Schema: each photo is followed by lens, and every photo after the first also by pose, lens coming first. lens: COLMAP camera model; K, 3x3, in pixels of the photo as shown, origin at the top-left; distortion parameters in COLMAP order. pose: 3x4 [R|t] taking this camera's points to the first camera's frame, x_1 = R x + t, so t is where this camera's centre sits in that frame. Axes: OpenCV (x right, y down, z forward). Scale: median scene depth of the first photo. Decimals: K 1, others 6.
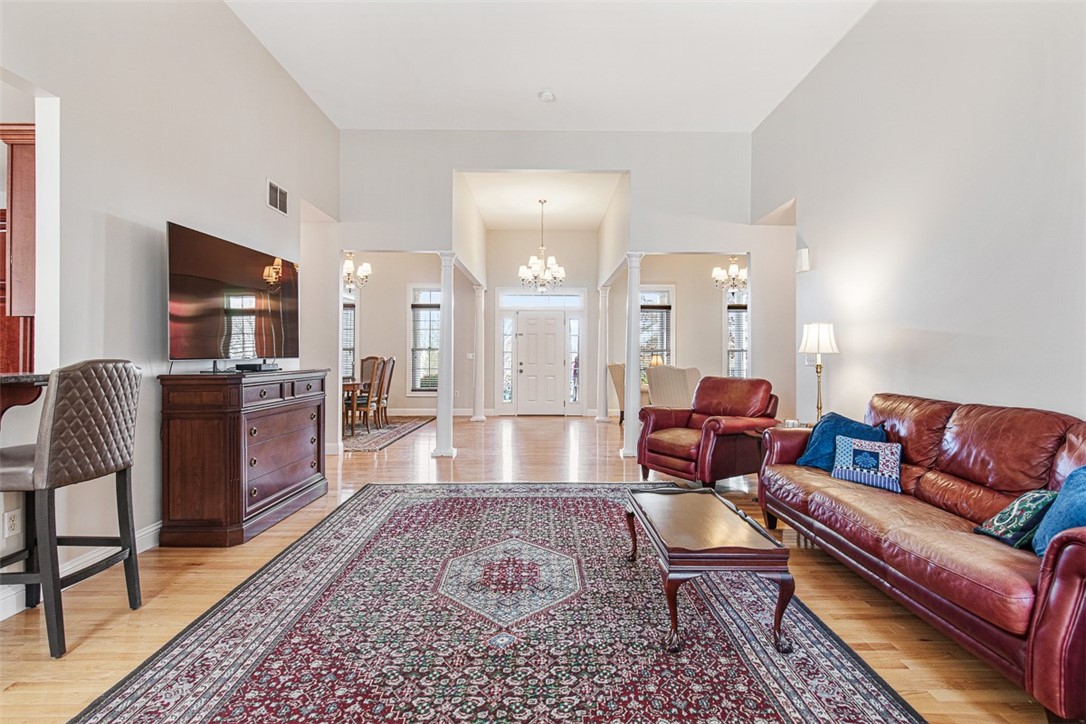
lens RADIAL K [[499.1, 0, 546.2], [0, 499.1, 348.4], [0, 0, 1]] dist [0.012316, -0.000516]
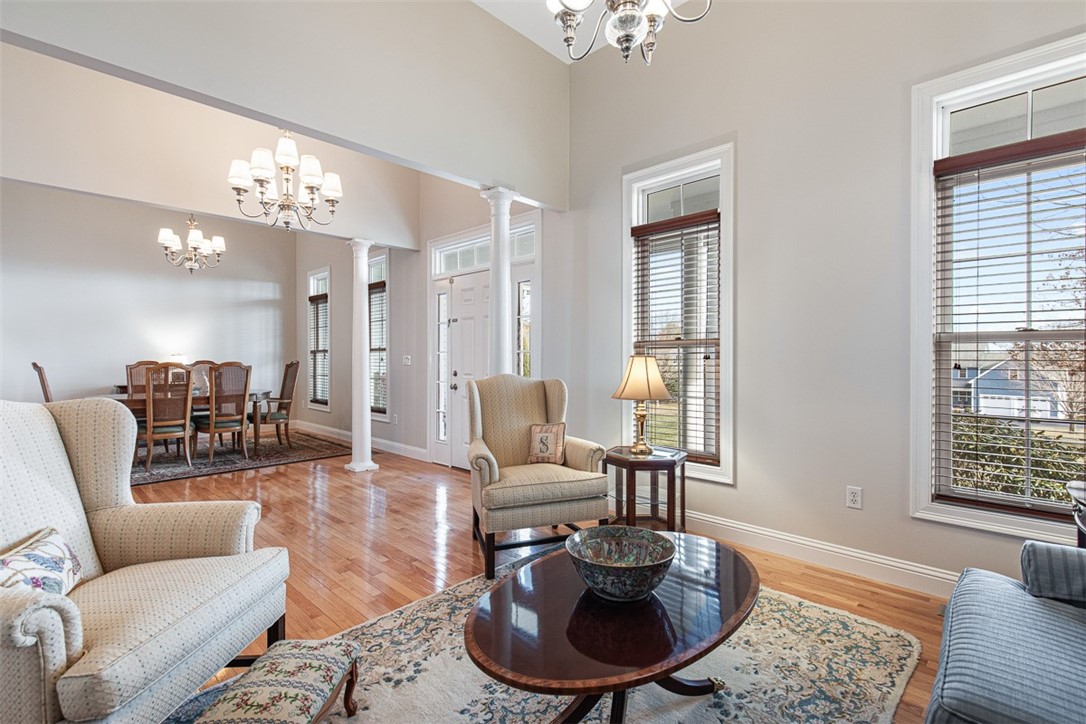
lens RADIAL K [[497.0, 0, 546.6], [0, 497.0, 357.5], [0, 0, 1]] dist [0.010546, -0.000758]
pose [[0.717990, -0.004504, -0.696039, 0.914000], [0.014368, 0.999862, 0.008351, 0.022256], [0.695905, -0.015997, 0.717955, 1.545583]]
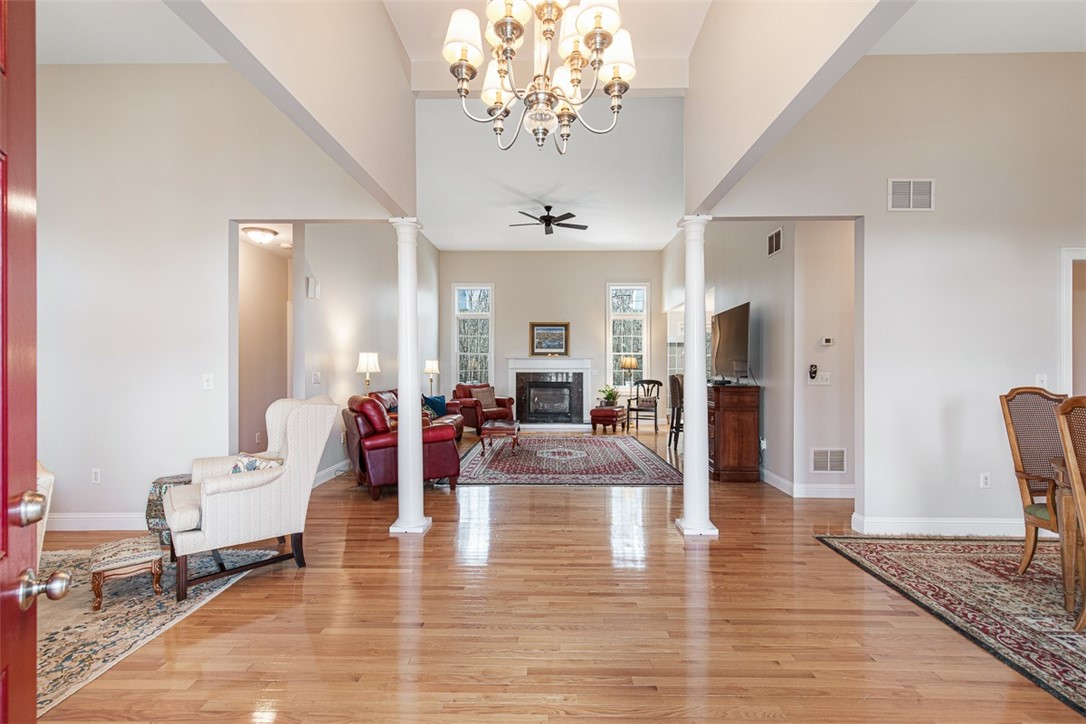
lens RADIAL K [[491.2, 0, 545.7], [0, 491.2, 368.2], [0, 0, 1]] dist [0.008199, -0.000846]
pose [[-0.999661, -0.005299, 0.025488, -0.030969], [-0.005554, 0.999935, -0.009938, 0.009621], [-0.025433, -0.010076, -0.999626, 2.309721]]
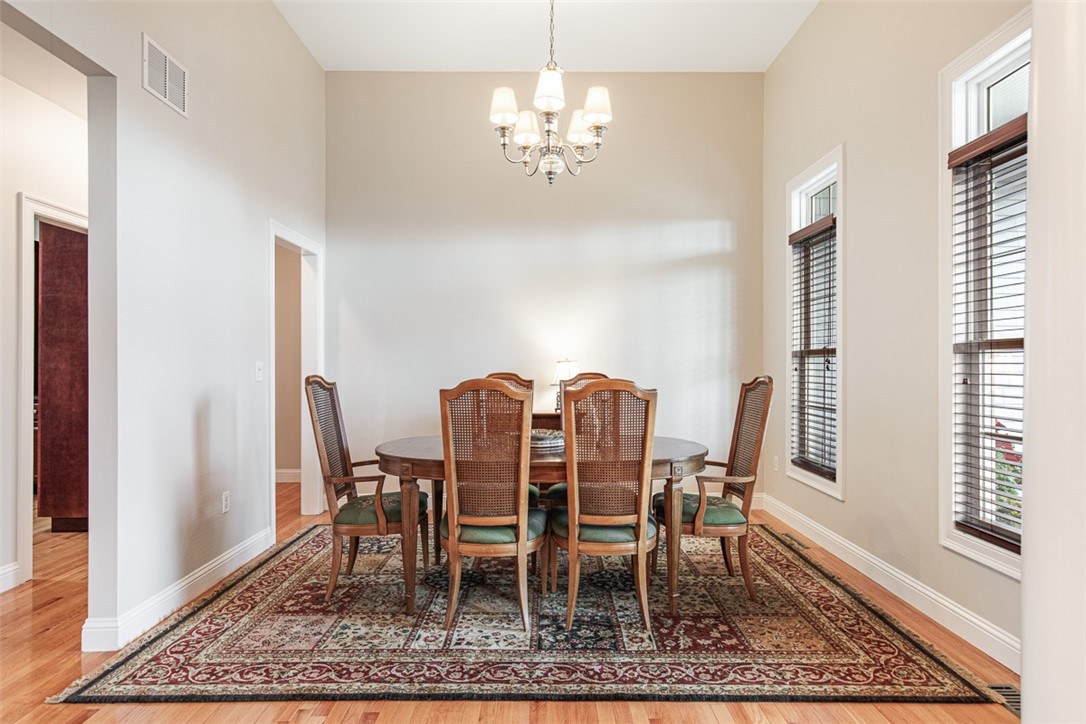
lens RADIAL K [[611.8, 0, 543.0], [0, 611.8, 362.0], [0, 0, 1]] dist [0.009432, 0.000303]
pose [[-0.000788, -0.007104, -0.999974, 0.034852], [0.013315, 0.999886, -0.007114, 0.018928], [0.999911, -0.013320, -0.000693, 1.841374]]
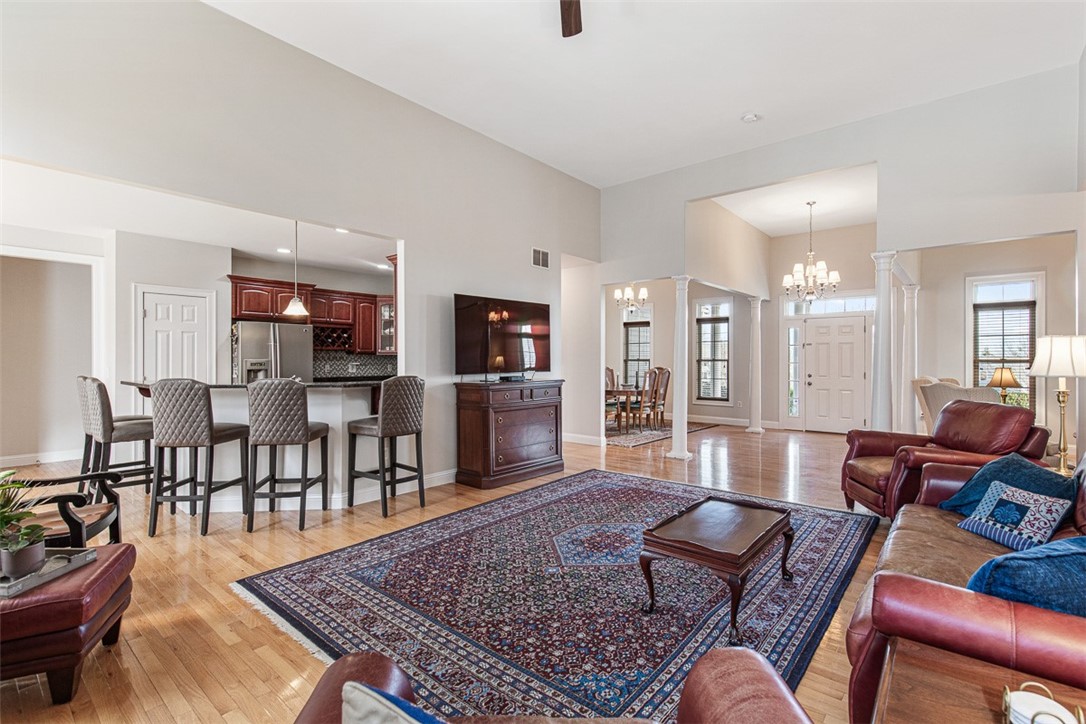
lens RADIAL K [[497.0, 0, 546.6], [0, 497.0, 357.5], [0, 0, 1]] dist [0.010546, -0.000758]
pose [[0.759403, -0.005196, -0.650599, 0.415936], [0.009604, 0.999949, 0.003224, -0.025733], [0.650549, -0.008697, 0.759414, -0.061137]]
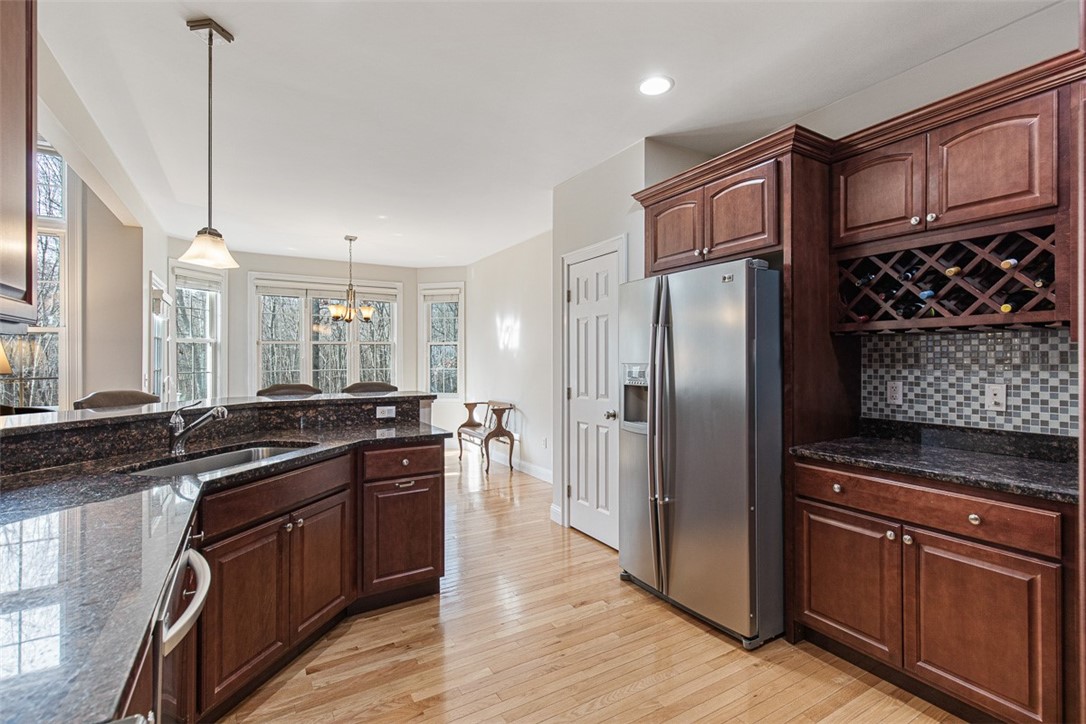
lens RADIAL K [[497.0, 0, 546.6], [0, 497.0, 357.5], [0, 0, 1]] dist [0.010546, -0.000758]
pose [[-0.860806, -0.001835, -0.508929, -0.767482], [0.007121, 0.999852, -0.015650, -0.022152], [0.508883, -0.017096, -0.860666, 1.020588]]
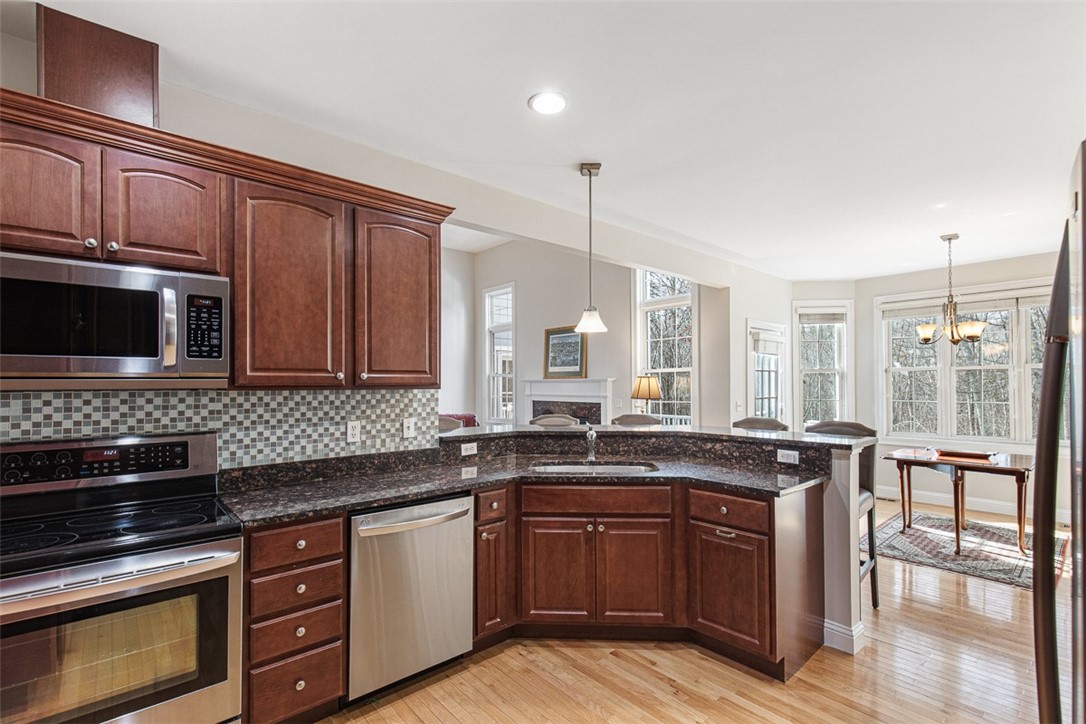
lens RADIAL K [[493.5, 0, 544.0], [0, 493.5, 376.4], [0, 0, 1]] dist [0.010027, -0.000361]
pose [[-0.661190, 0.013326, 0.750100, -1.205335], [-0.005530, 0.999728, -0.022636, -0.043436], [-0.750198, -0.019115, -0.660936, 0.942050]]
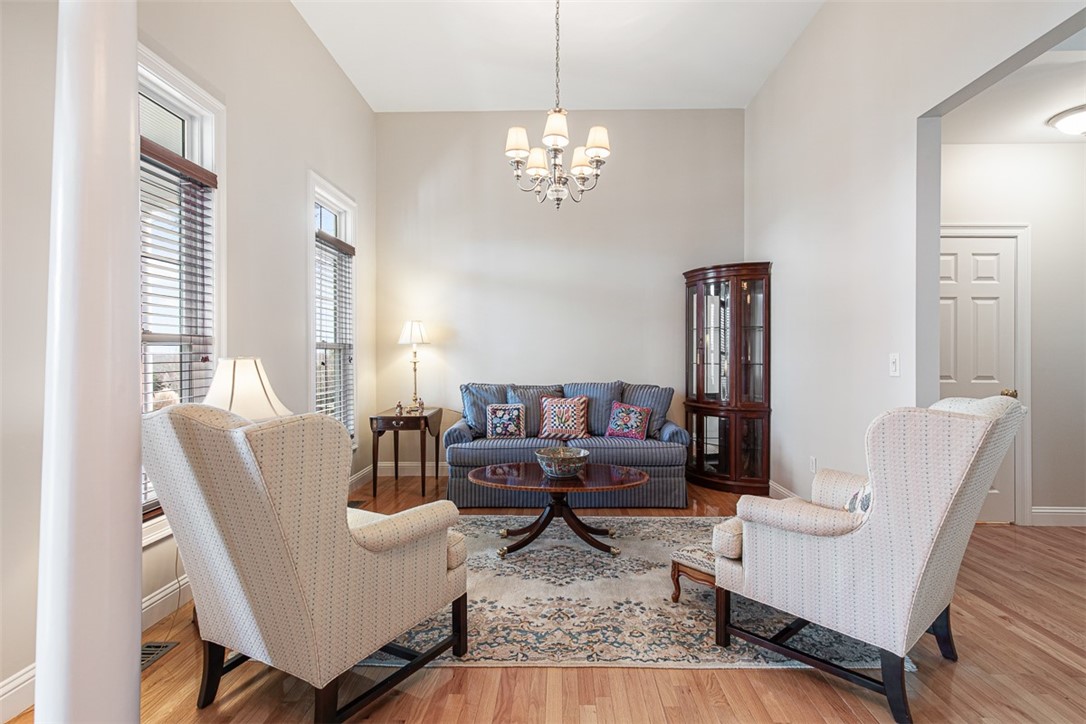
lens RADIAL K [[497.0, 0, 546.6], [0, 497.0, 357.5], [0, 0, 1]] dist [0.010546, -0.000758]
pose [[0.030039, -0.008677, 0.999511, -0.040082], [-0.012956, 0.999875, 0.009070, 0.019505], [-0.999465, -0.013222, 0.029923, 1.849378]]
